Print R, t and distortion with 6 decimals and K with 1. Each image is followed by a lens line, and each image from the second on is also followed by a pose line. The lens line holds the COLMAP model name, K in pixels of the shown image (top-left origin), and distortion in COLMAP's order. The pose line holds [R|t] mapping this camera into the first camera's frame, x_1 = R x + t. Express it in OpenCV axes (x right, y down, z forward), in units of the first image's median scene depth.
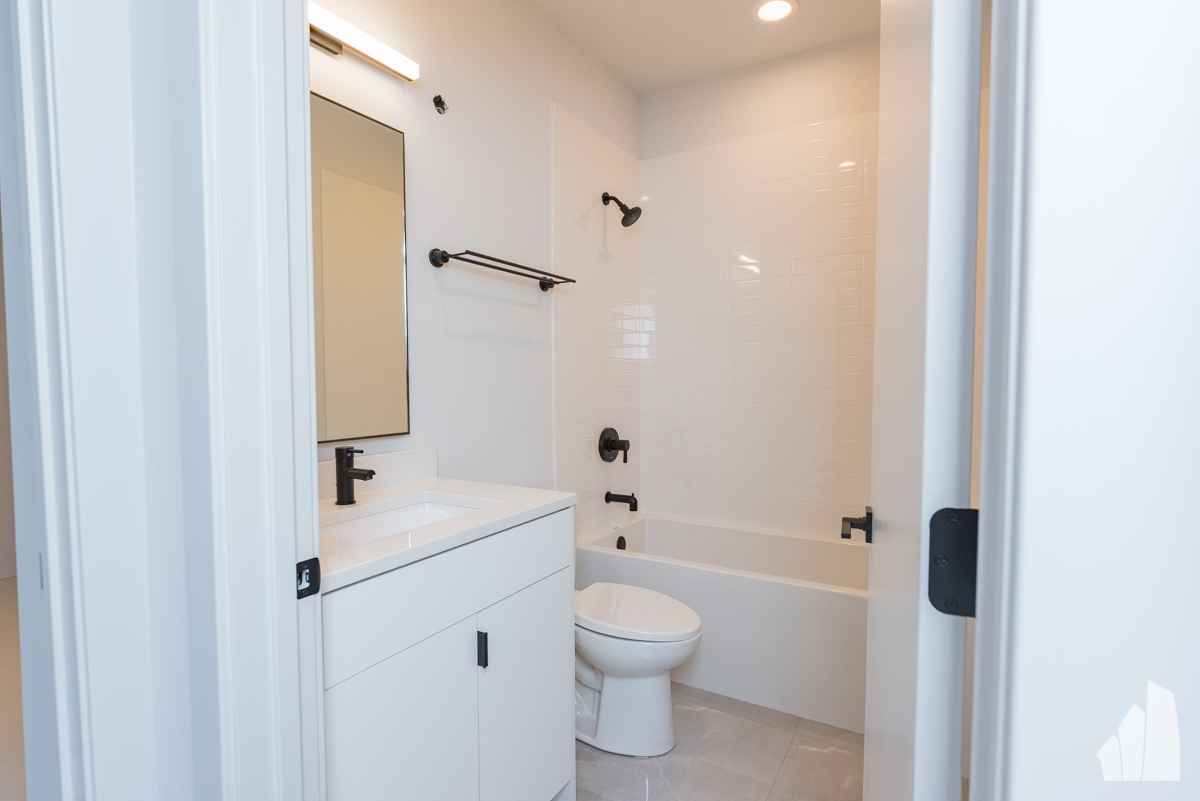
lens RADIAL K [[597.5, 0, 598.4], [0, 597.5, 401.3], [0, 0, 1]] dist [0.001614, 0.000098]
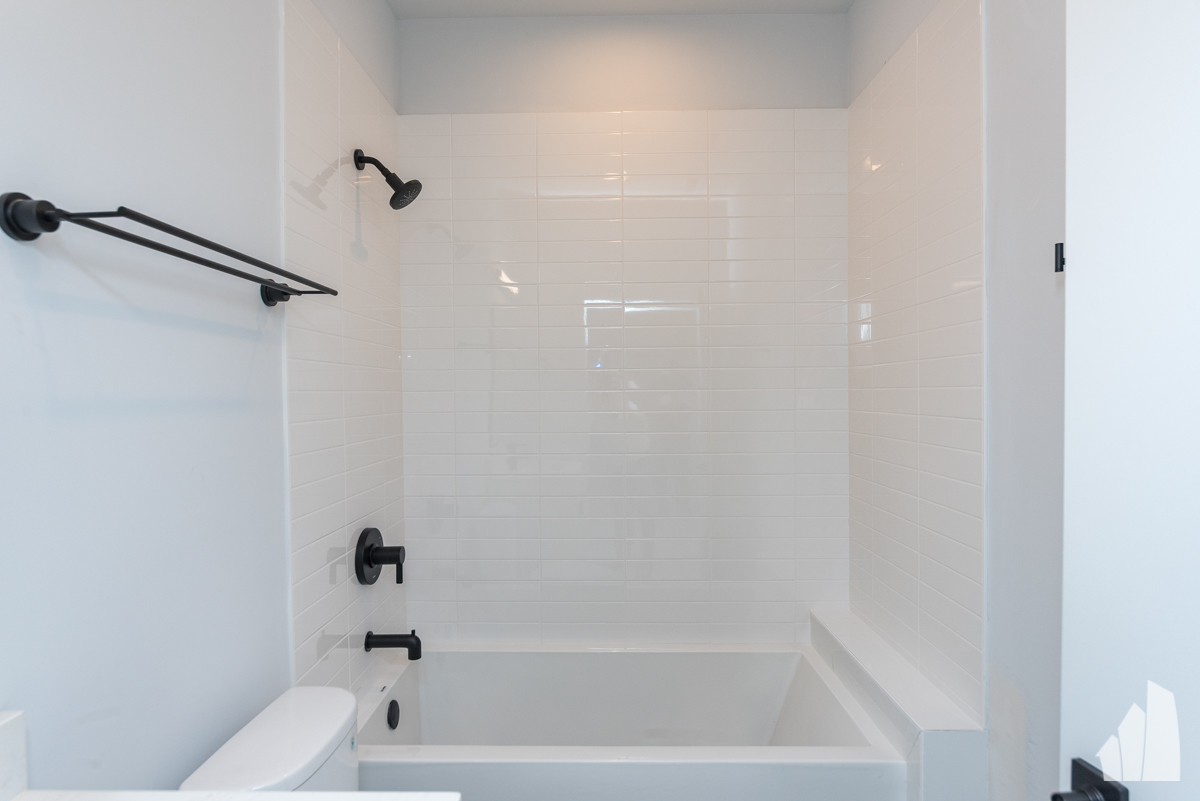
lens RADIAL K [[640.5, 0, 602.2], [0, 640.5, 402.8], [0, 0, 1]] dist [0.004903, 0.000405]
pose [[0.869632, -0.008106, 0.493634, -0.101397], [0.020026, 0.999621, -0.018866, -0.069693], [-0.493295, 0.026292, 0.869465, 0.306711]]
